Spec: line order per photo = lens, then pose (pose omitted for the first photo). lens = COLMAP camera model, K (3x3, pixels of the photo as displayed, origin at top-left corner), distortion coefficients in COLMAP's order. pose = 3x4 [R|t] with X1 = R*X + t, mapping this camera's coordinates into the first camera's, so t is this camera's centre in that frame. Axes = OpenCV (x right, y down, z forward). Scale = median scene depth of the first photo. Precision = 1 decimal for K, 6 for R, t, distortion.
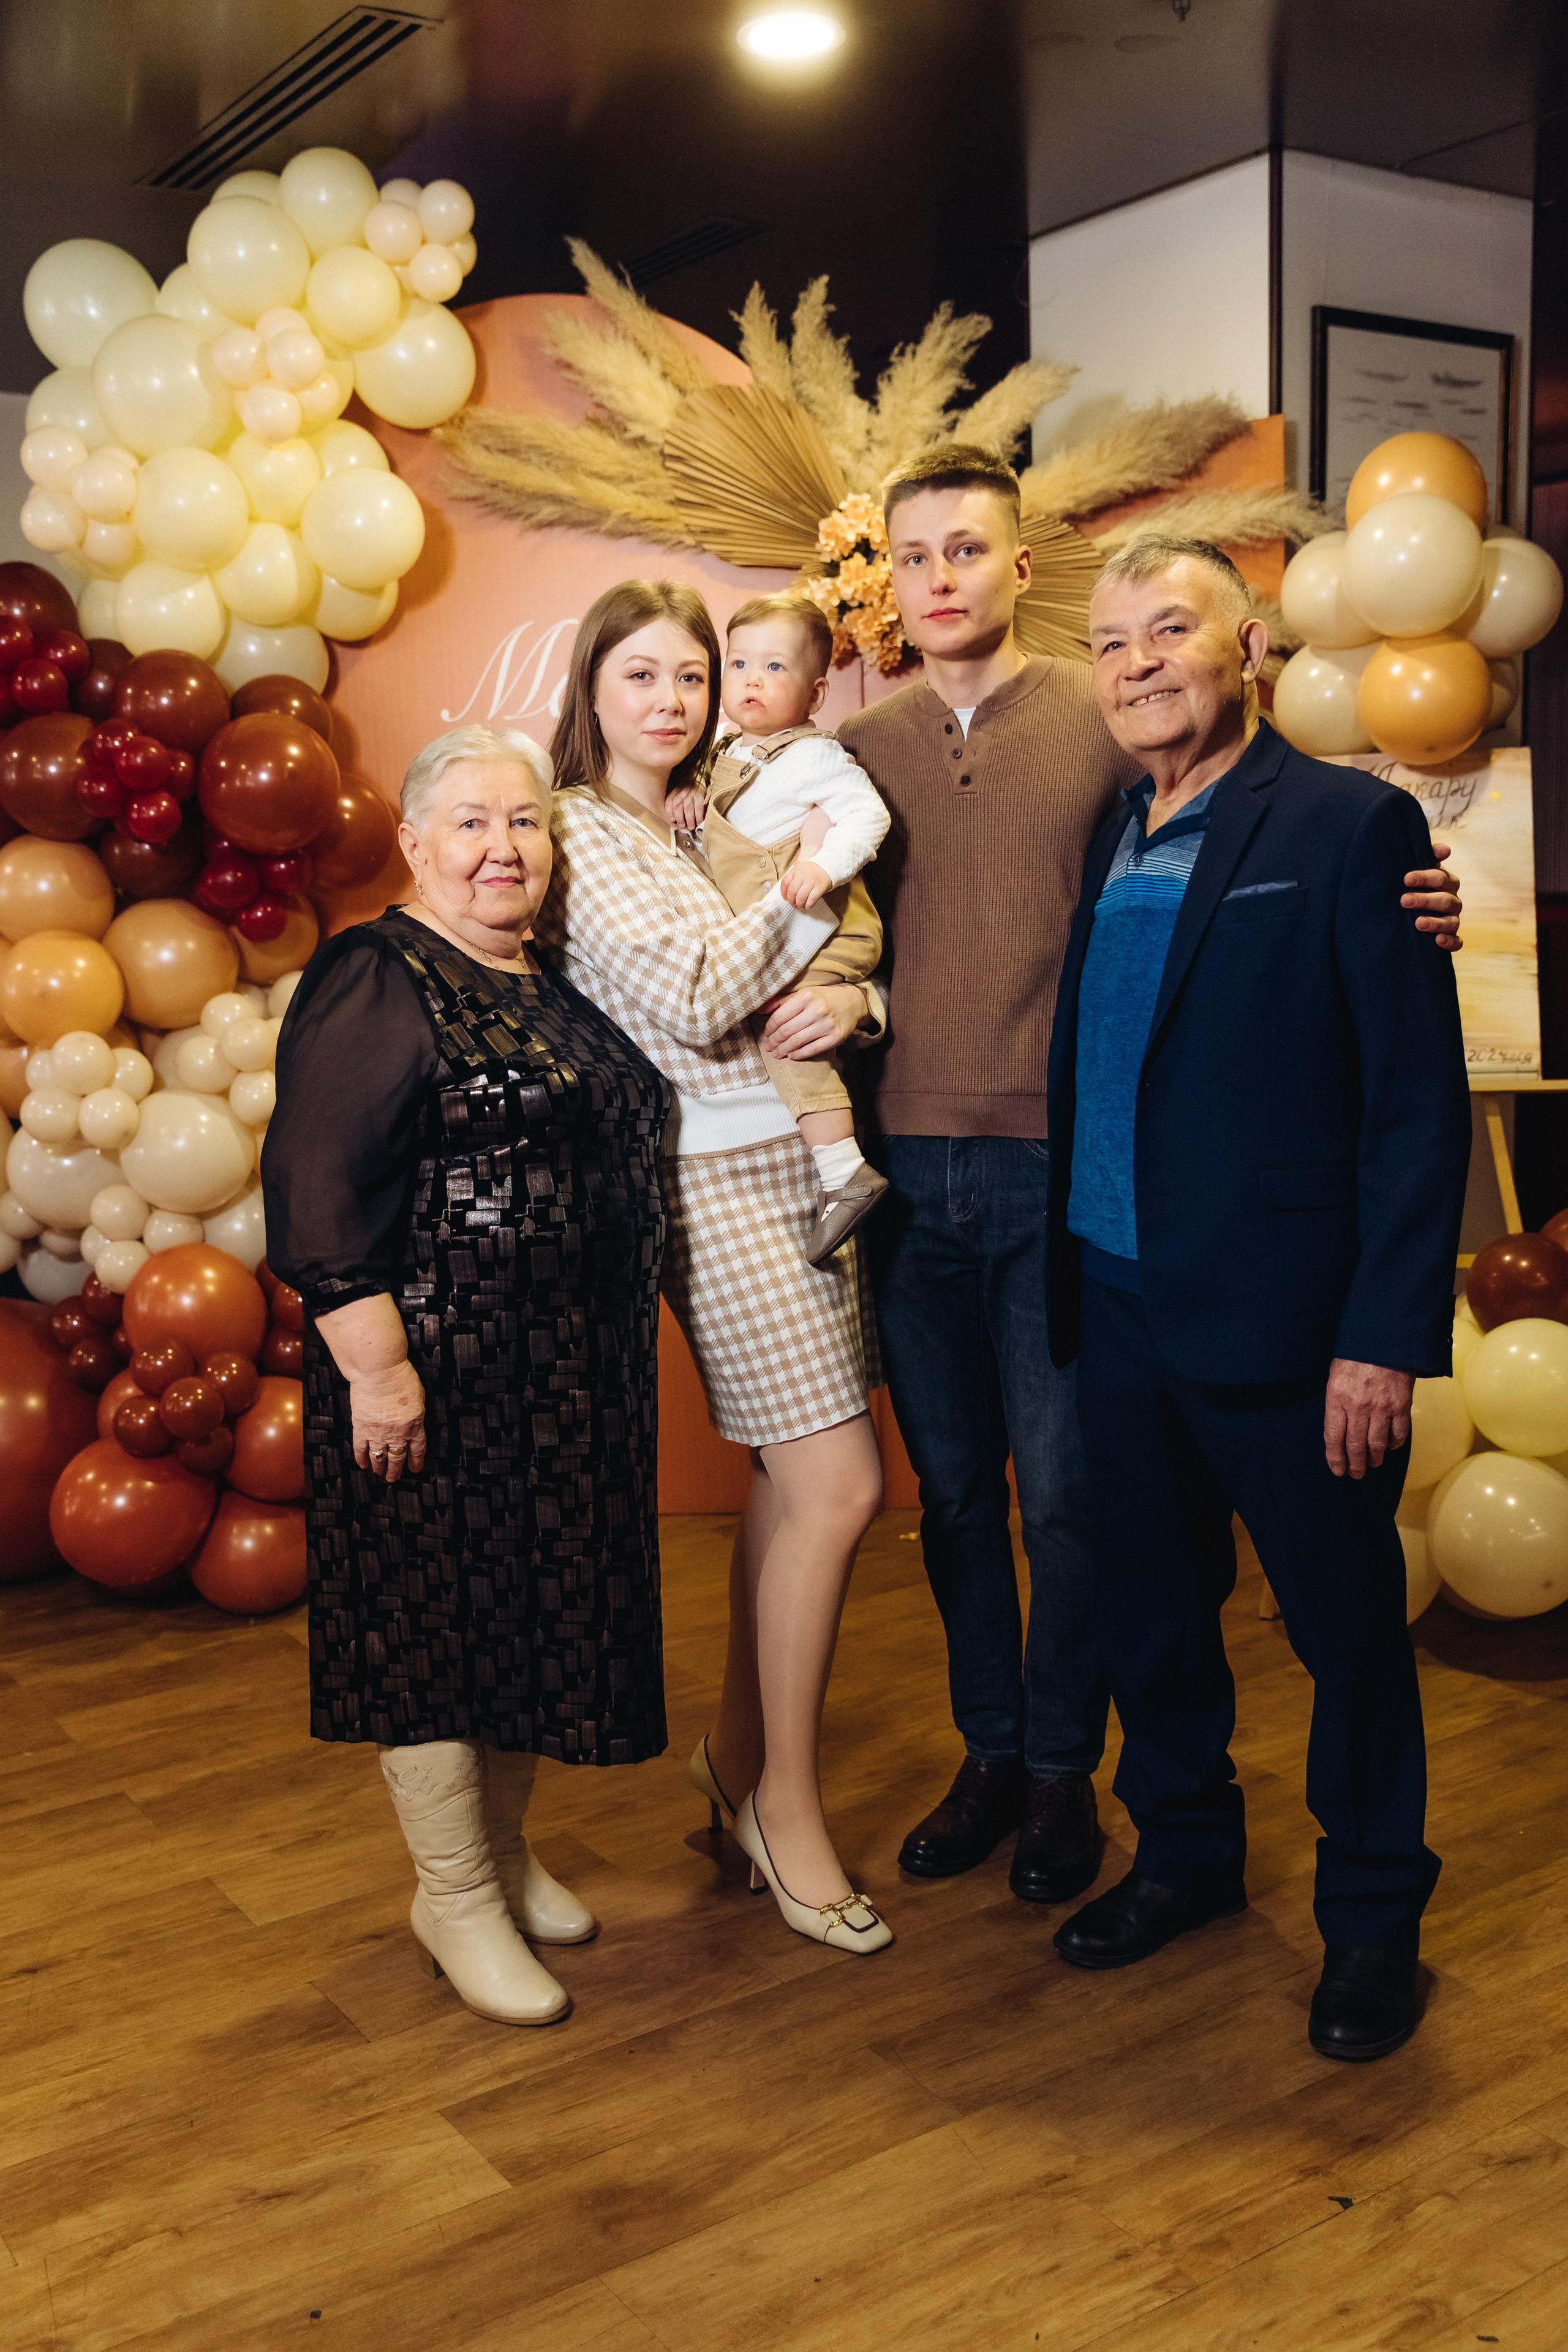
lens RADIAL K [[2250.3, 0, 783.7], [0, 2250.3, 1188.2], [0, 0, 1]] dist [0.004372, 0.002827]
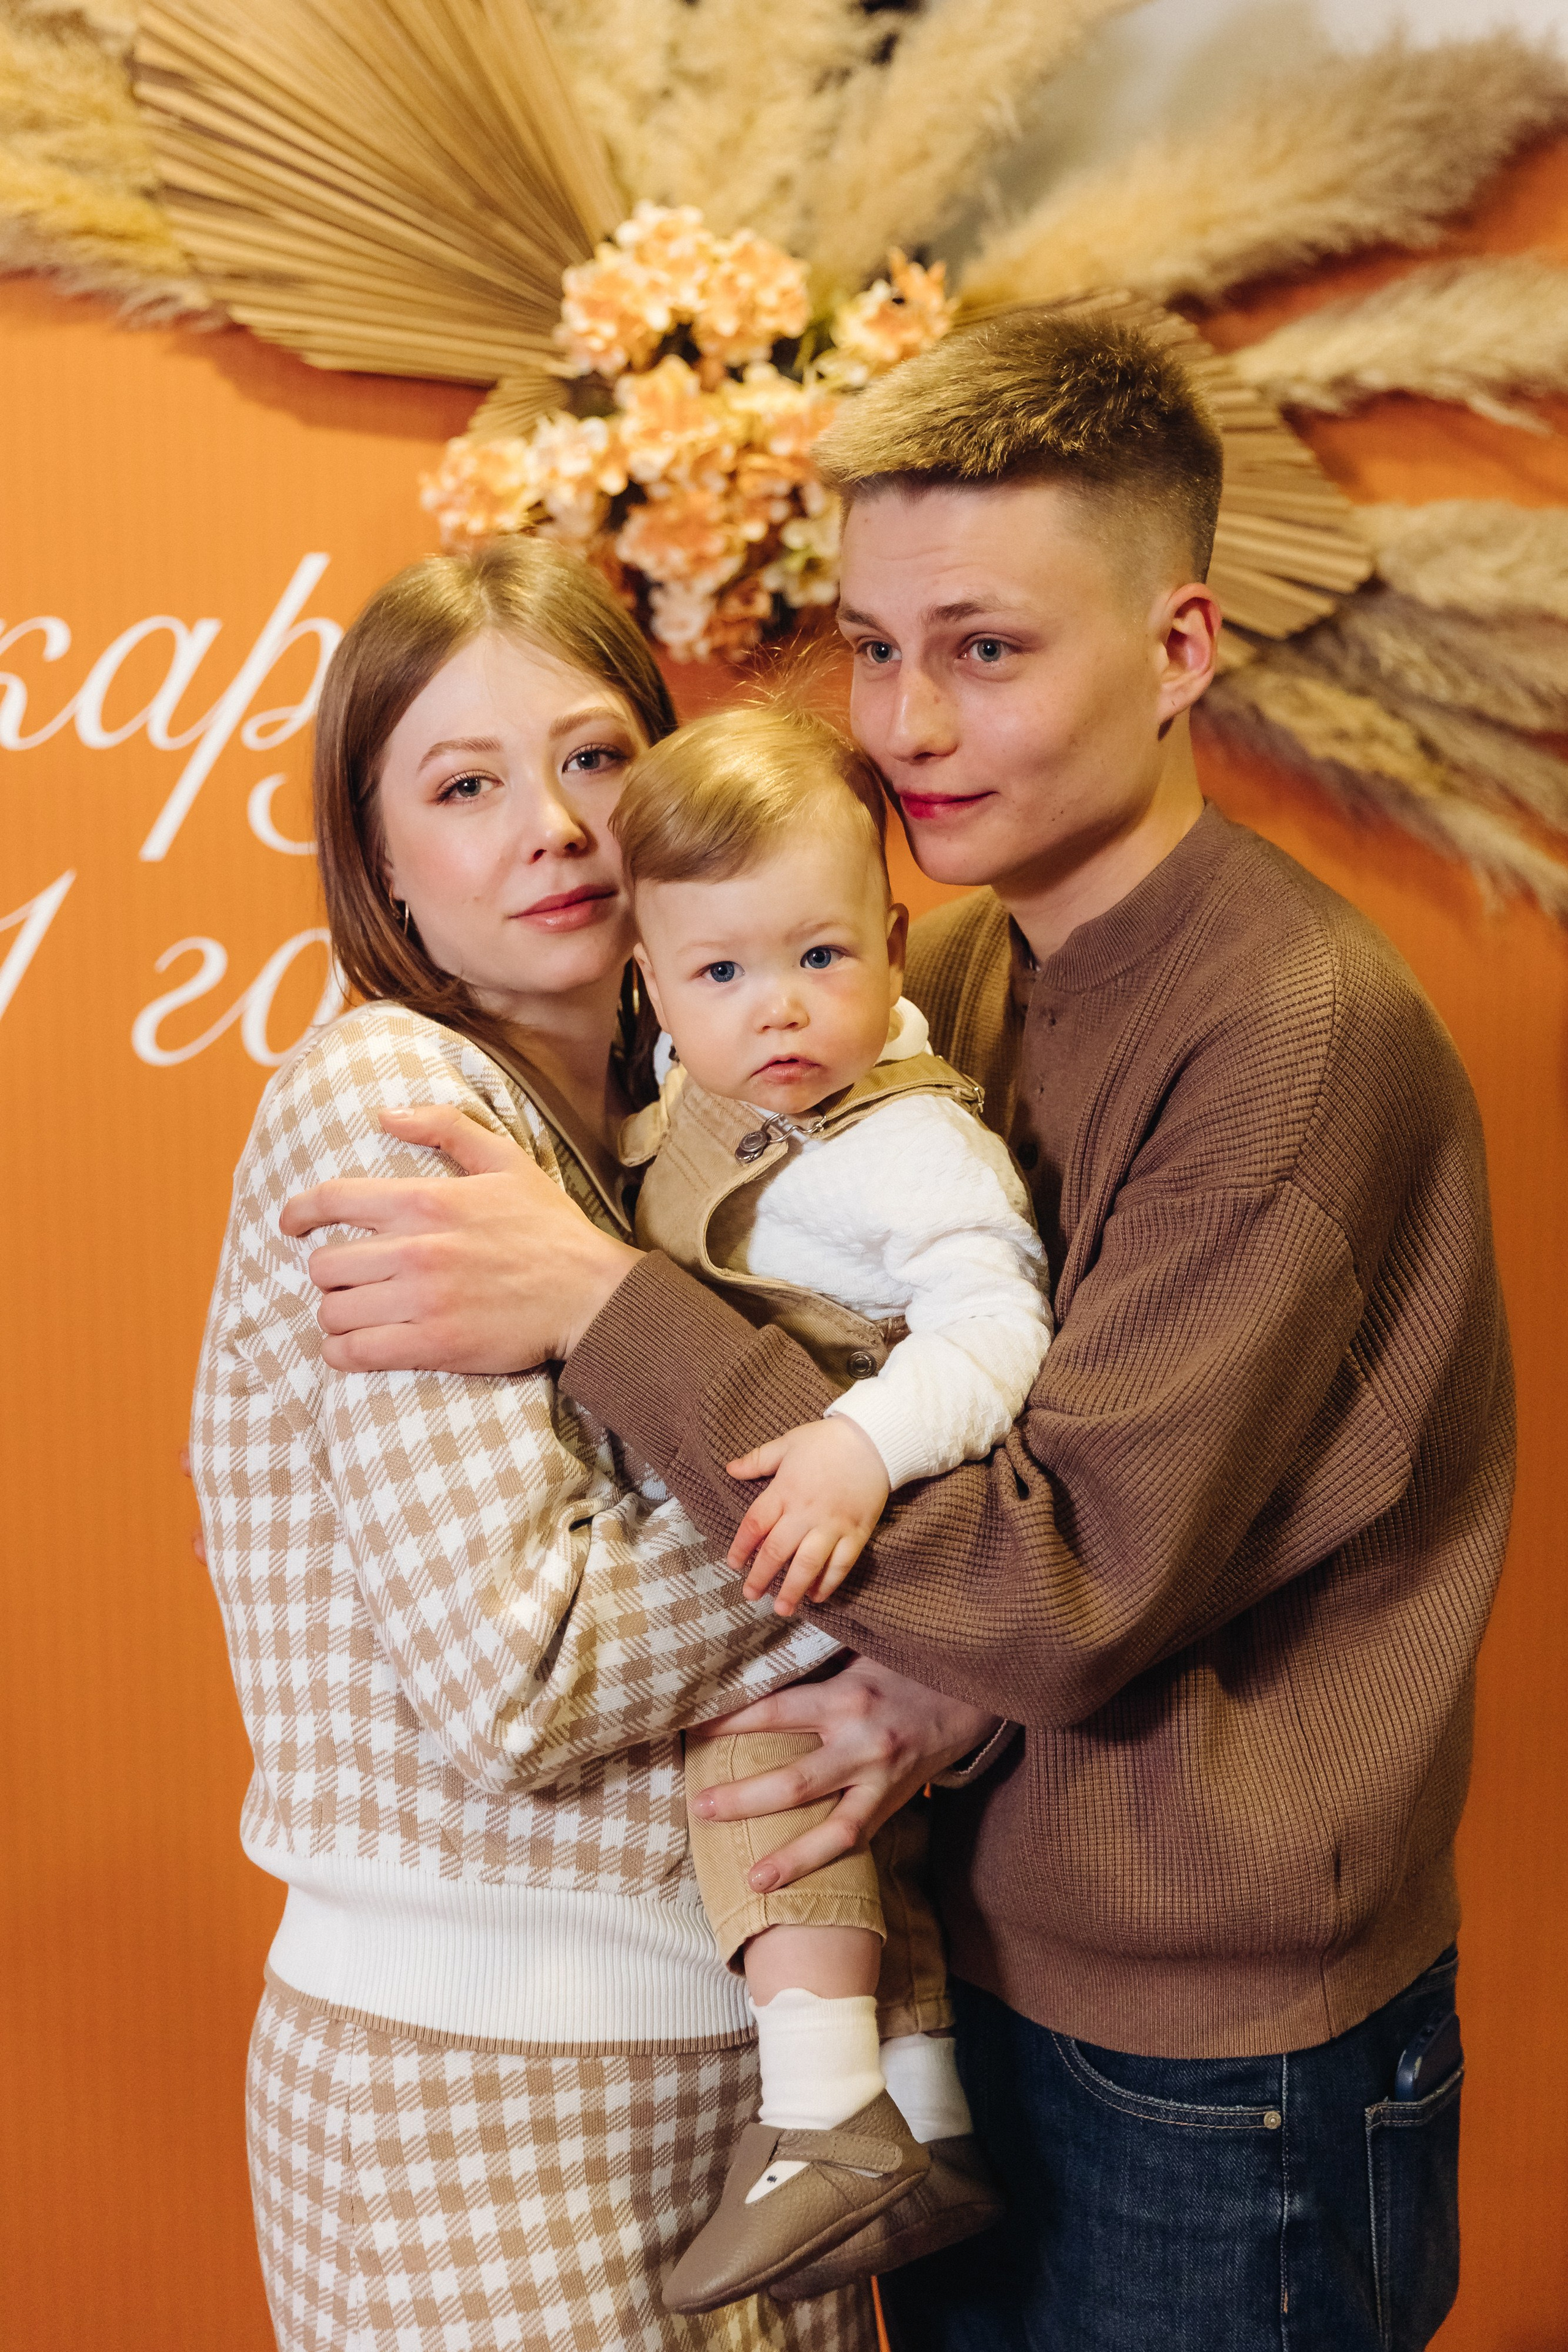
lens RADIAL K [[3658.9, 0, 817.5], [0, 3658.9, 1071.4], [0, 0, 1]] dist [0.030188, -0.118909]
pose [[0.965613, 0.009255, 0.259818, -0.101497], [0.009260, 0.997508, -0.069950, -0.119109], [-0.259818, 0.069950, 0.963121, 0.407846]]
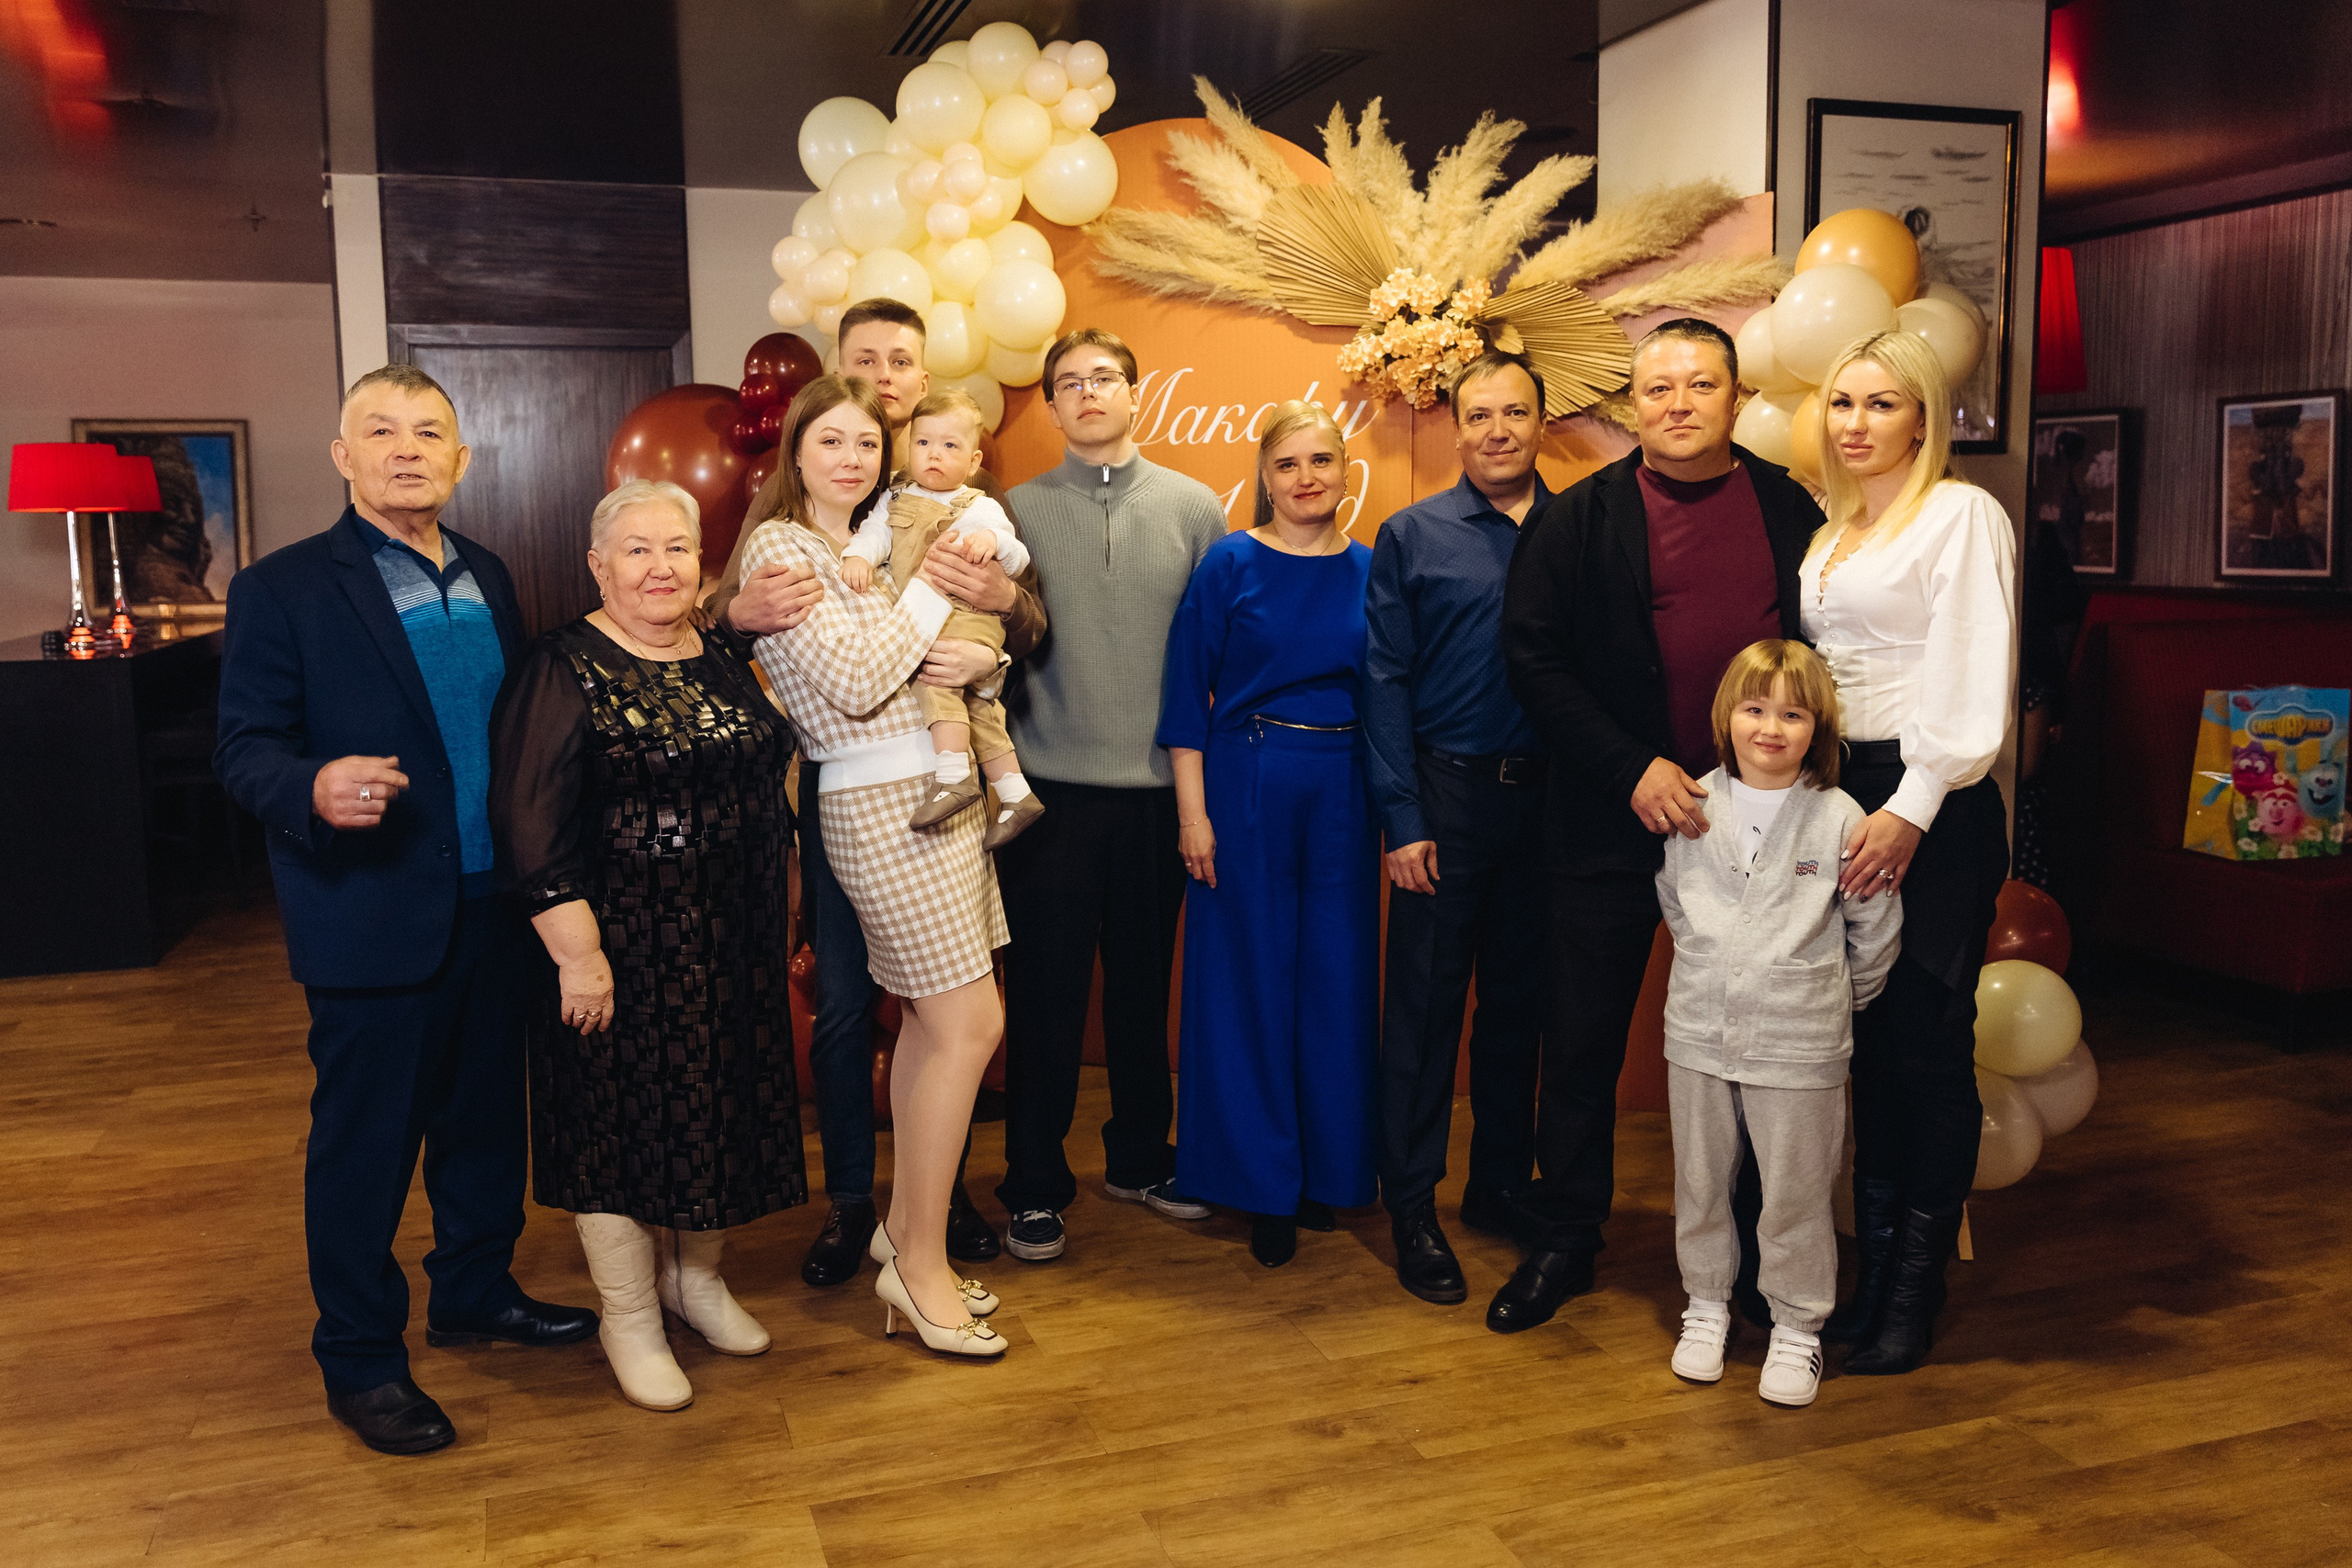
lens RADIAL K [[1845.6, 0, 1122.0], [0, 1845.6, 743.2], [0, 0, 1]] dist [-0.007022, -0.003811]
pose [[0.958944, 0.047545, -0.279583, 0.180620], [-0.054466, 0.998370, -0.017032, -0.021092], [0.278318, 0.031561, 0.959970, -0.010675]]
